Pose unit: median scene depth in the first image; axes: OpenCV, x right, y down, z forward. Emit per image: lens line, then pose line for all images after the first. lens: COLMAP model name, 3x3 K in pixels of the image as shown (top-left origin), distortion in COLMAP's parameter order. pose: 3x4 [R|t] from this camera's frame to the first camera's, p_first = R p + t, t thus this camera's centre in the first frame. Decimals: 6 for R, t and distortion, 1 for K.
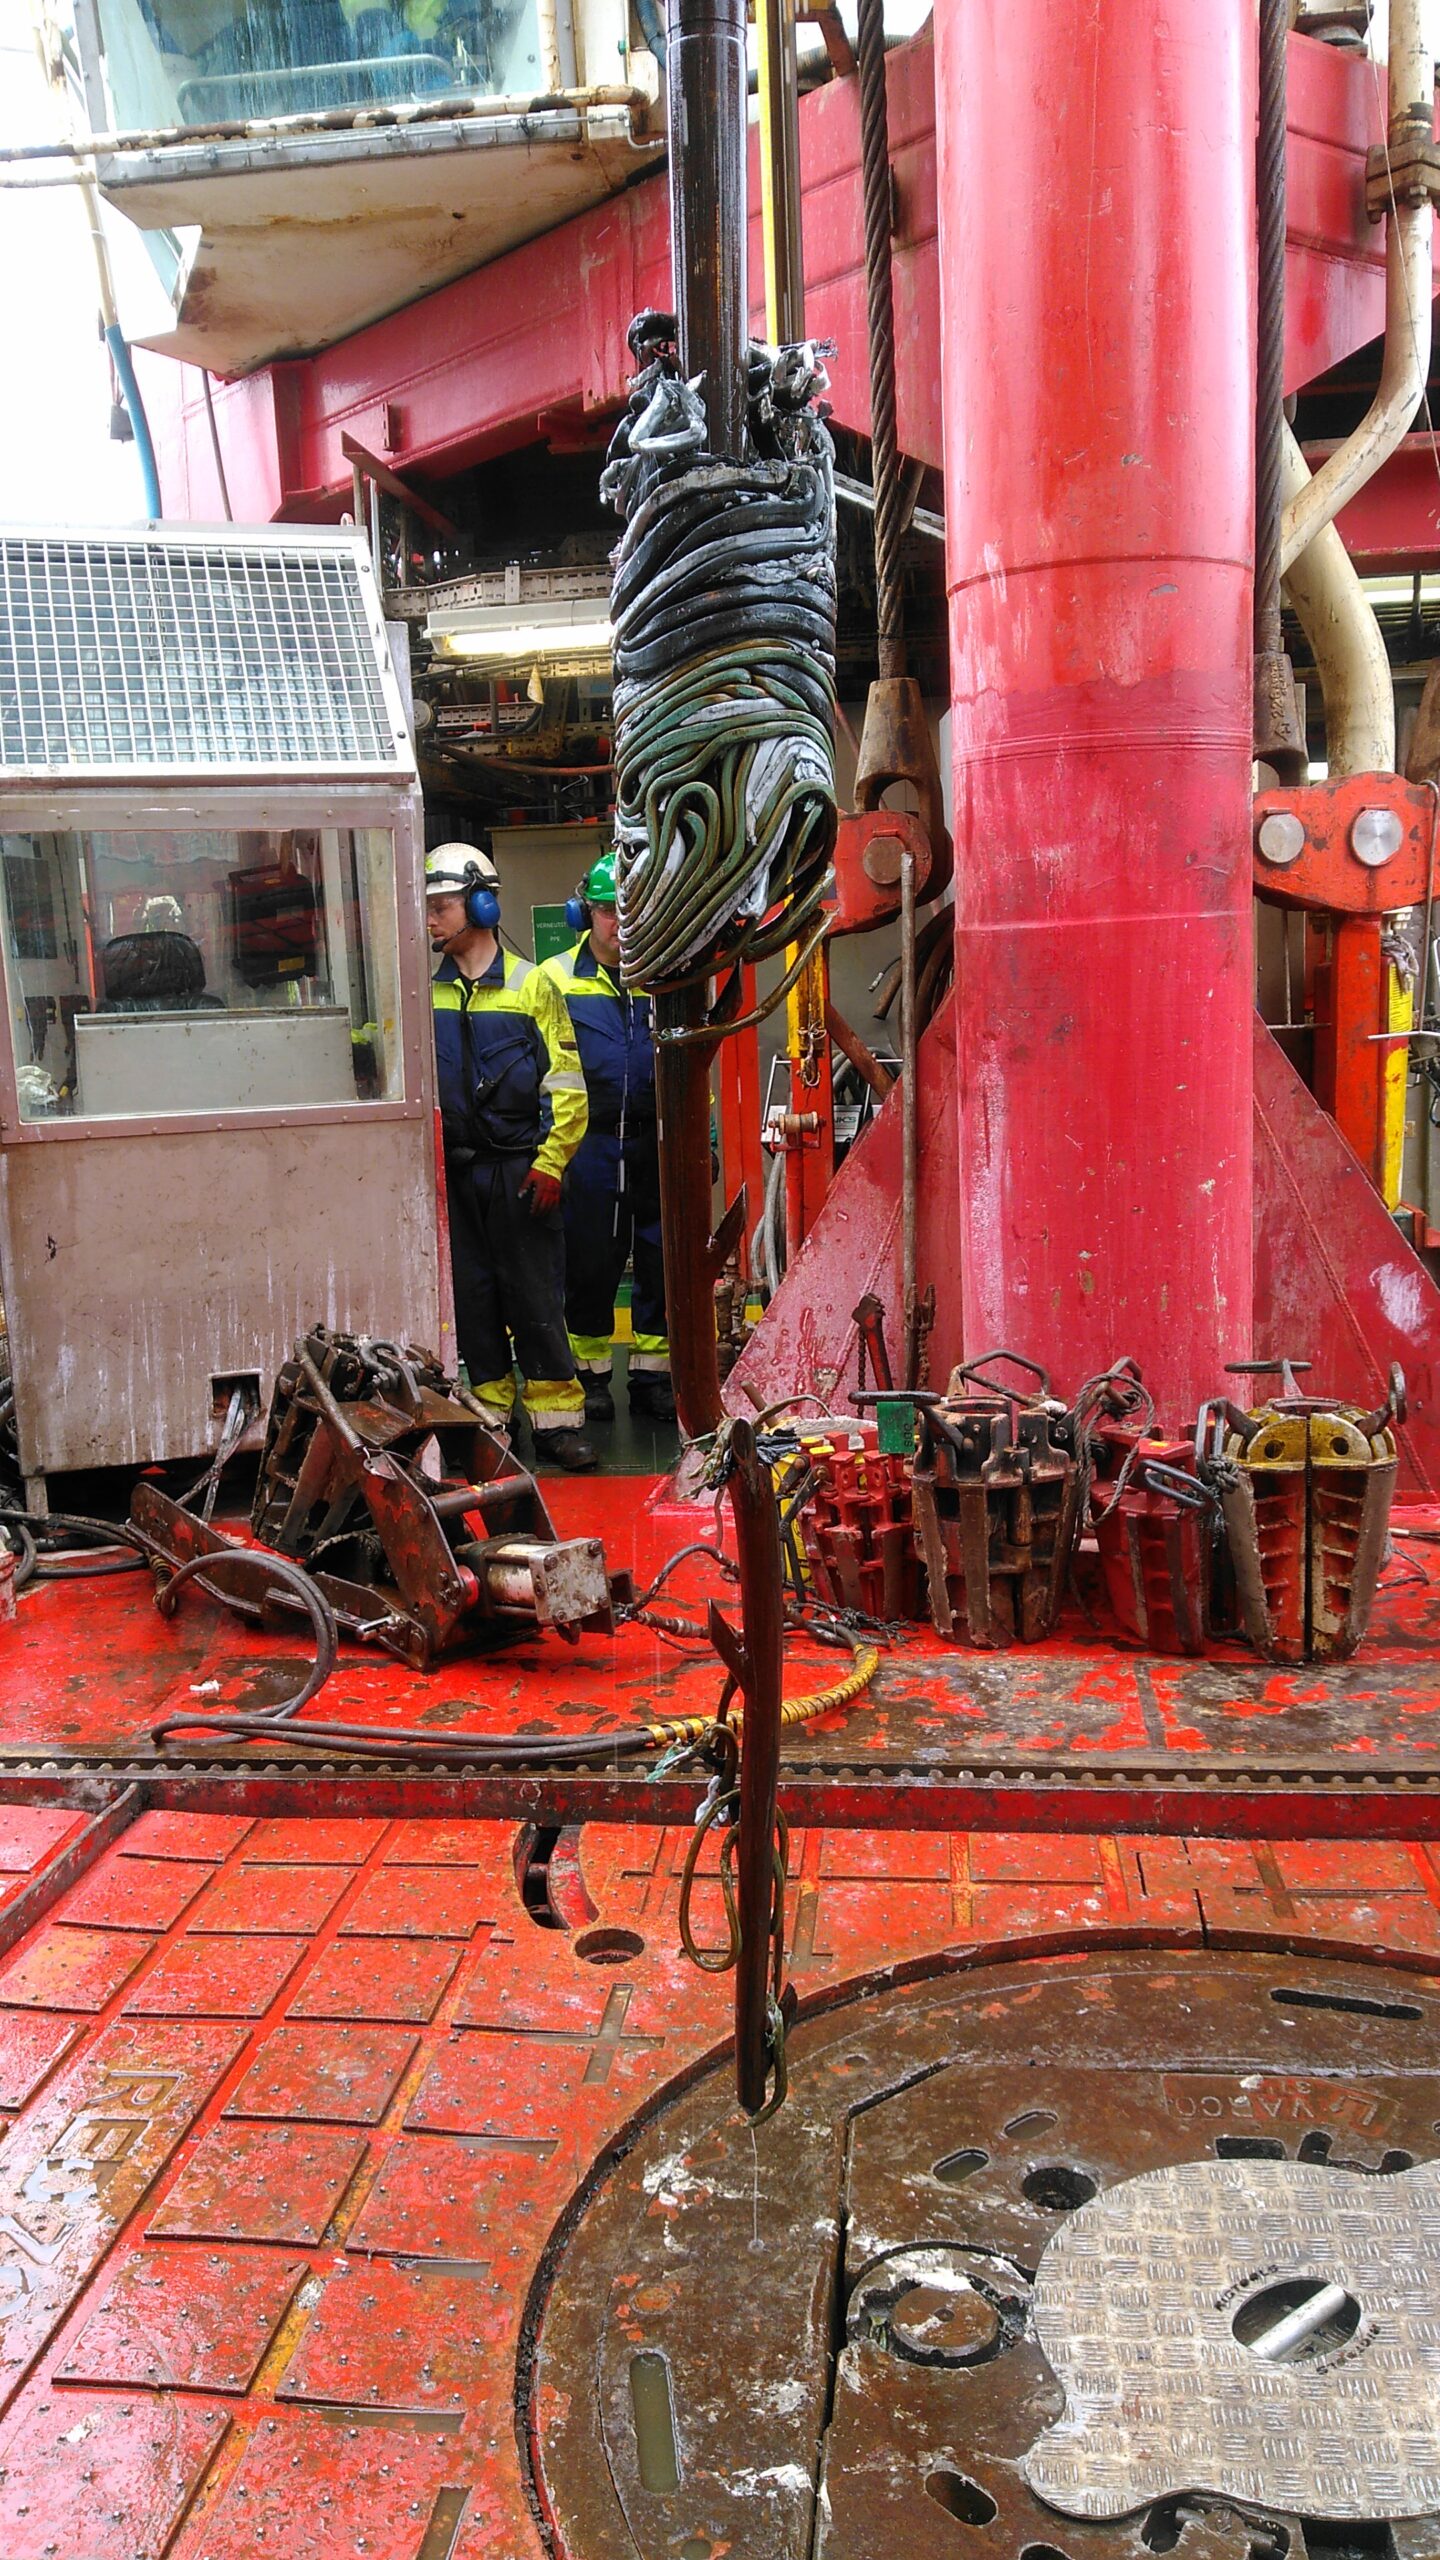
lens RADIAL K [[1983.5, 0, 713.7], [0, 1983.5, 1270.5], [0, 0, 1]] dist [0.054914, -0.092450]
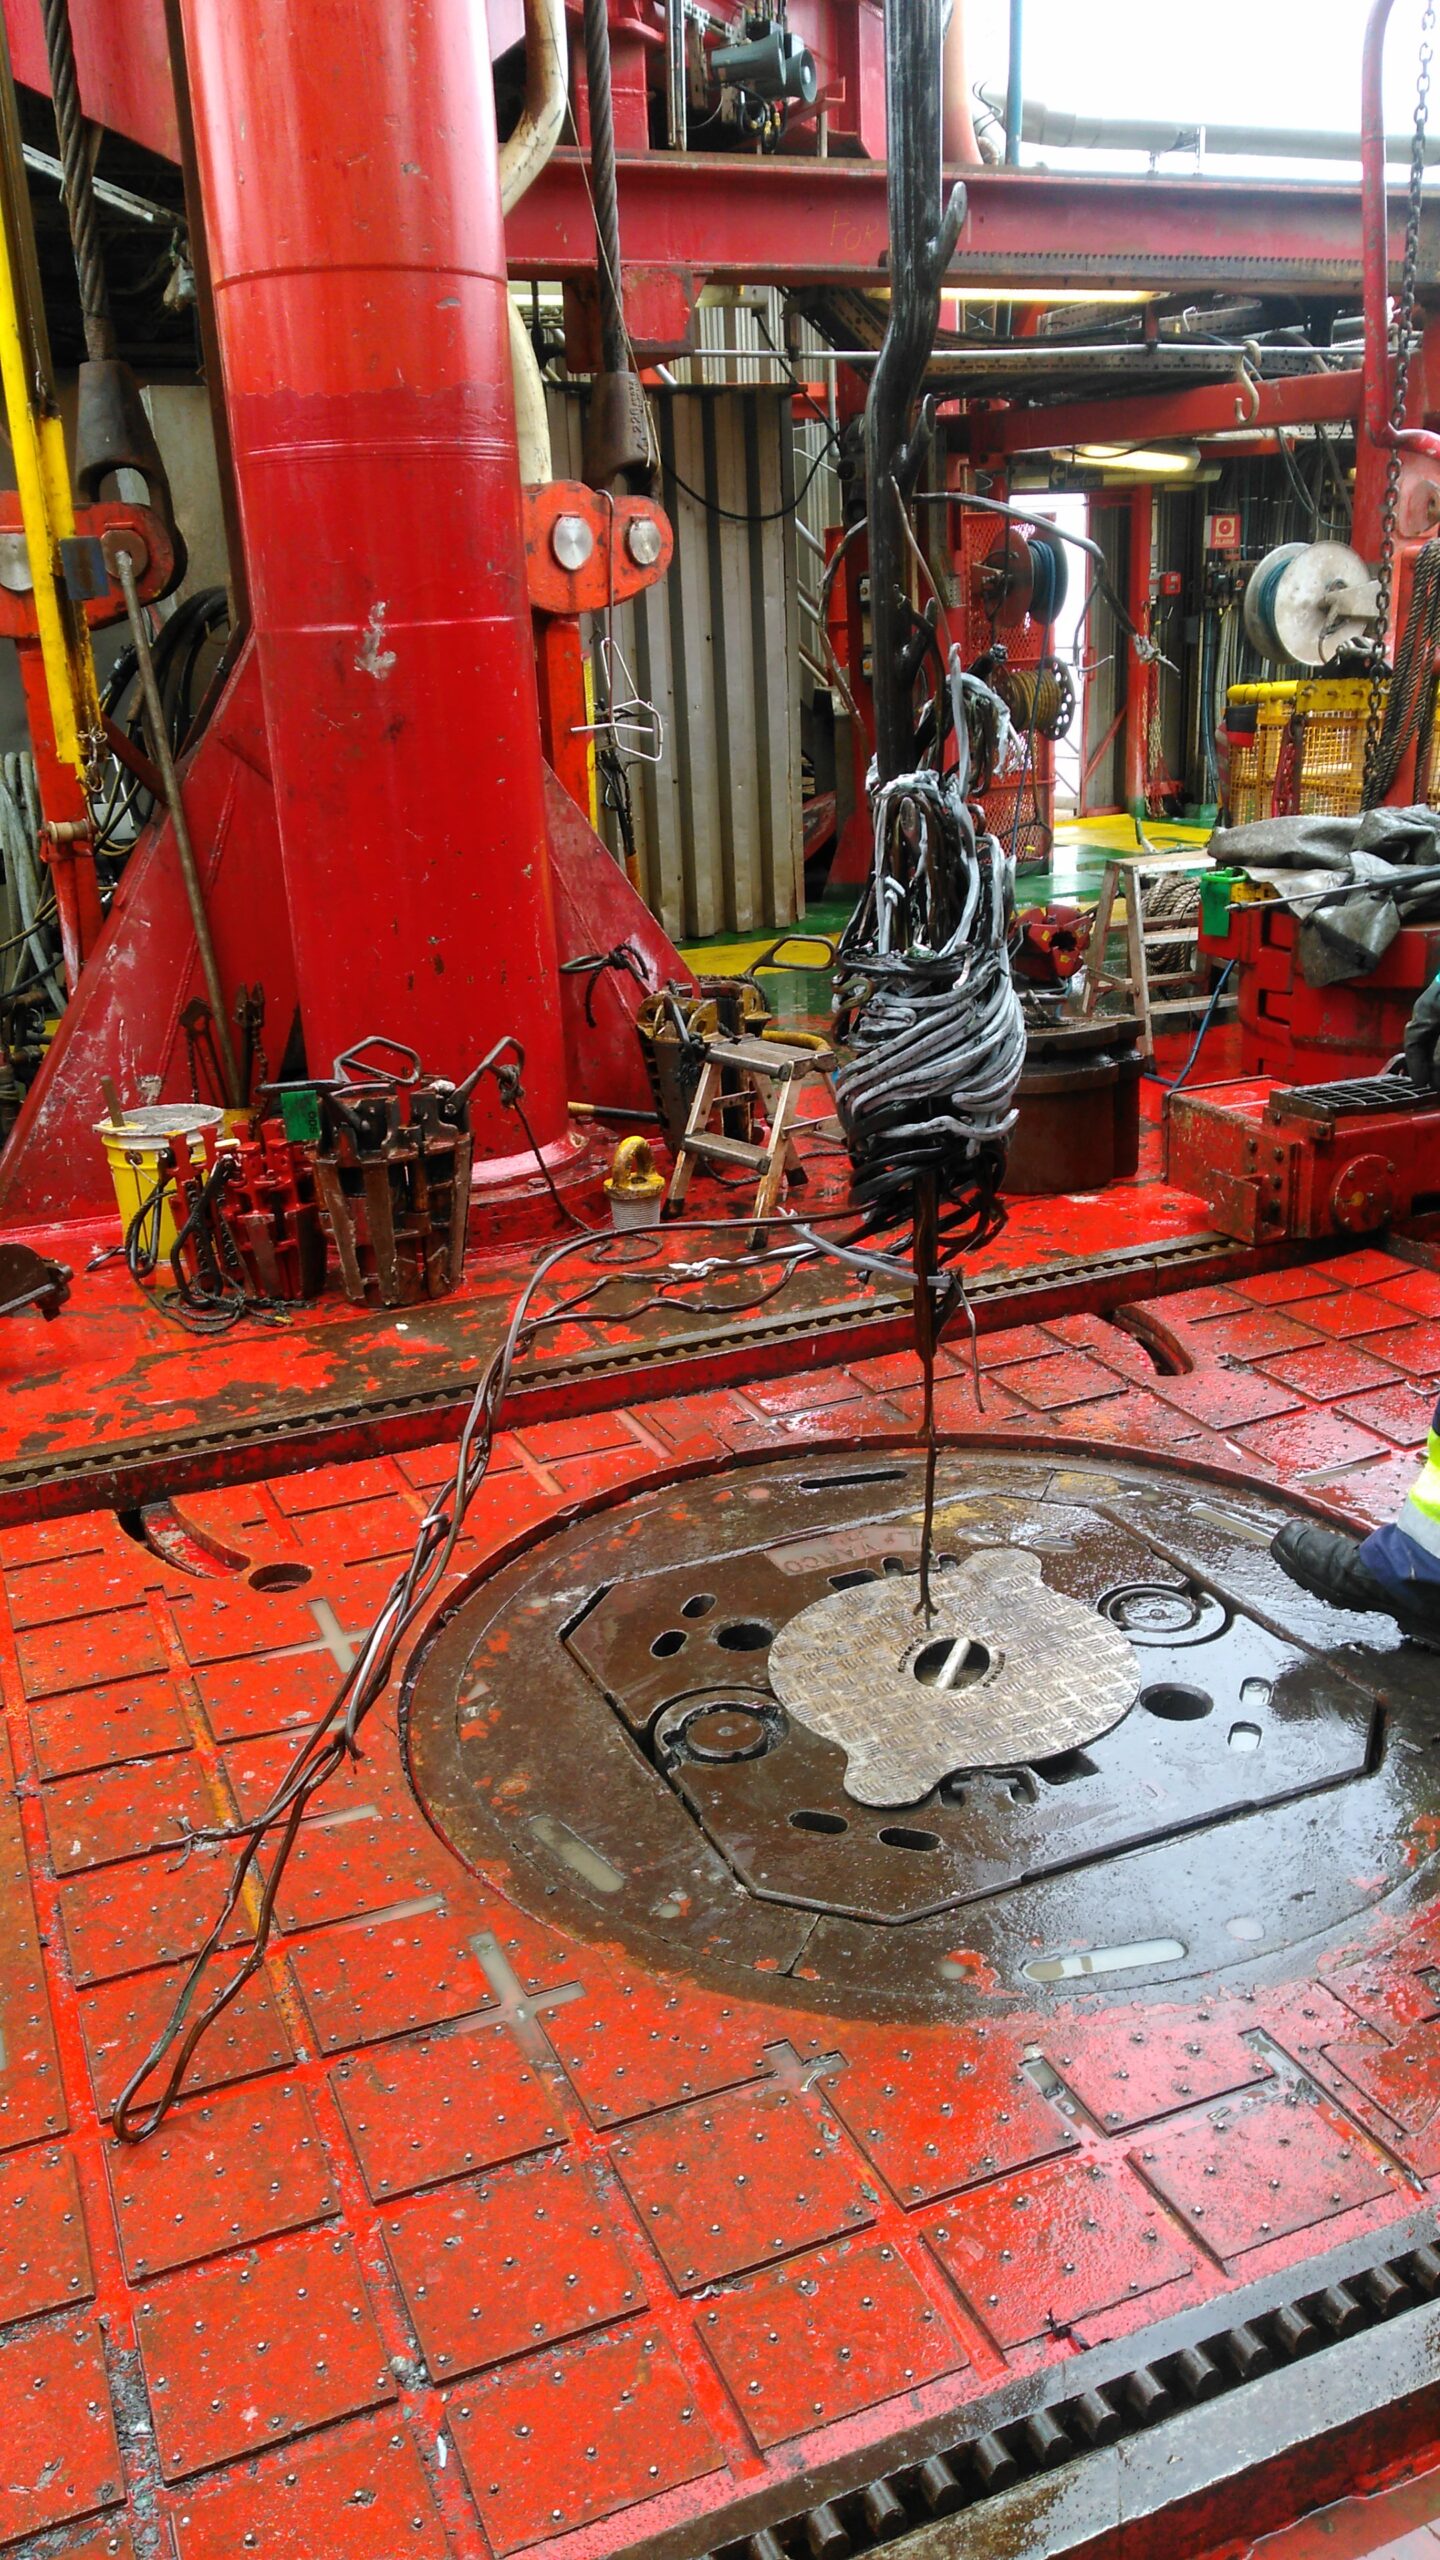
lens RADIAL K [[1974.2, 0, 722.3], [0, 1974.2, 1274.6], [0, 0, 1]] dist [0.088532, -0.143775]
pose [[0.863804, -0.159084, 0.478054, -0.273081], [0.085940, 0.981460, 0.171319, -0.000273], [-0.496445, -0.106901, 0.861461, -0.057790]]
